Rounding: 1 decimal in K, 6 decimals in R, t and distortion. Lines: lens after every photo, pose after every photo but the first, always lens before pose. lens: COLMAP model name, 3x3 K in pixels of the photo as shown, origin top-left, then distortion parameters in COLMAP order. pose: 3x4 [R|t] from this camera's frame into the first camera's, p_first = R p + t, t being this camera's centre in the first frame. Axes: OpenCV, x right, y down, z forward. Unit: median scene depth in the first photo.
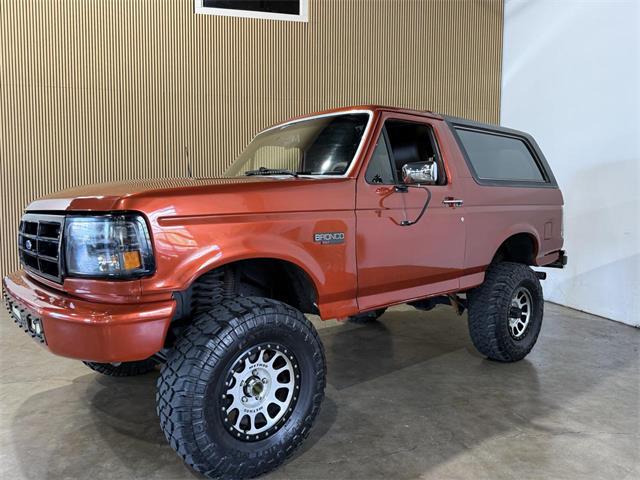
lens RADIAL K [[462.5, 0, 318.4], [0, 462.5, 239.4], [0, 0, 1]] dist [0.038095, -0.033964]
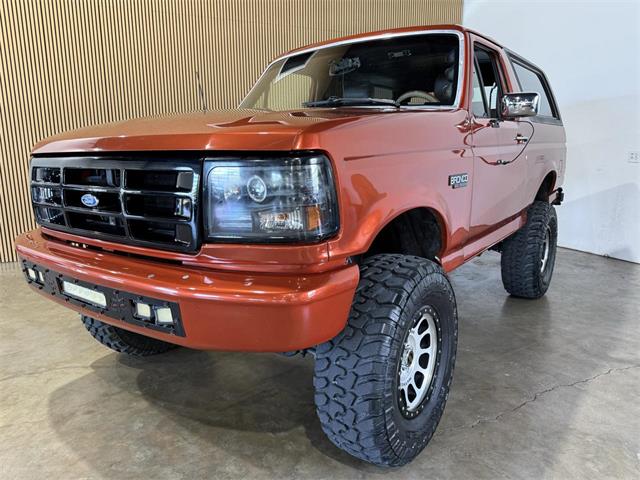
lens RADIAL K [[462.5, 0, 313.5], [0, 462.5, 234.4], [0, 0, 1]] dist [0.038095, -0.033964]
pose [[0.971315, -0.051631, 0.232125, -0.427563], [0.025319, 0.993050, 0.114936, -0.009969], [-0.236446, -0.105762, 0.965872, 0.201589]]
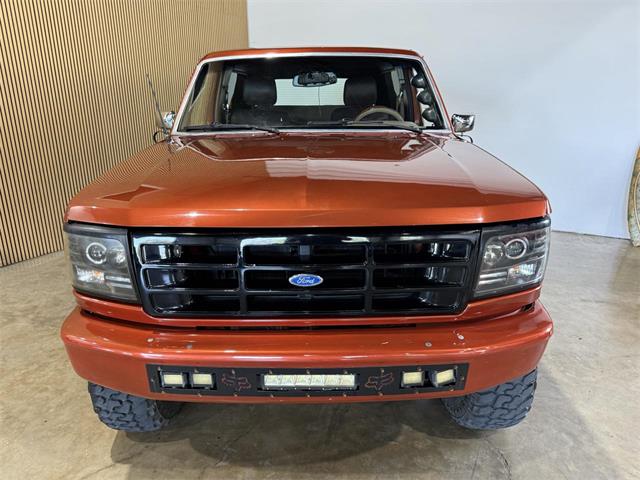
lens RADIAL K [[462.5, 0, 317.5], [0, 462.5, 243.6], [0, 0, 1]] dist [0.038095, -0.033964]
pose [[0.629223, -0.212908, 0.747495, -1.013175], [0.047267, 0.970451, 0.236624, -0.179216], [-0.775786, -0.113557, 0.620693, 0.548890]]
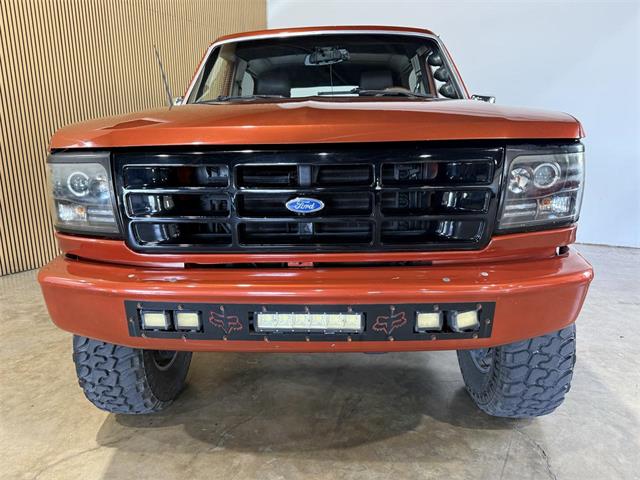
lens RADIAL K [[462.5, 0, 319.2], [0, 462.5, 241.6], [0, 0, 1]] dist [0.038095, -0.033964]
pose [[0.662545, -0.142869, 0.735270, -0.969969], [0.054525, 0.988235, 0.142891, -0.024501], [-0.747035, -0.054581, 0.662541, 0.560945]]
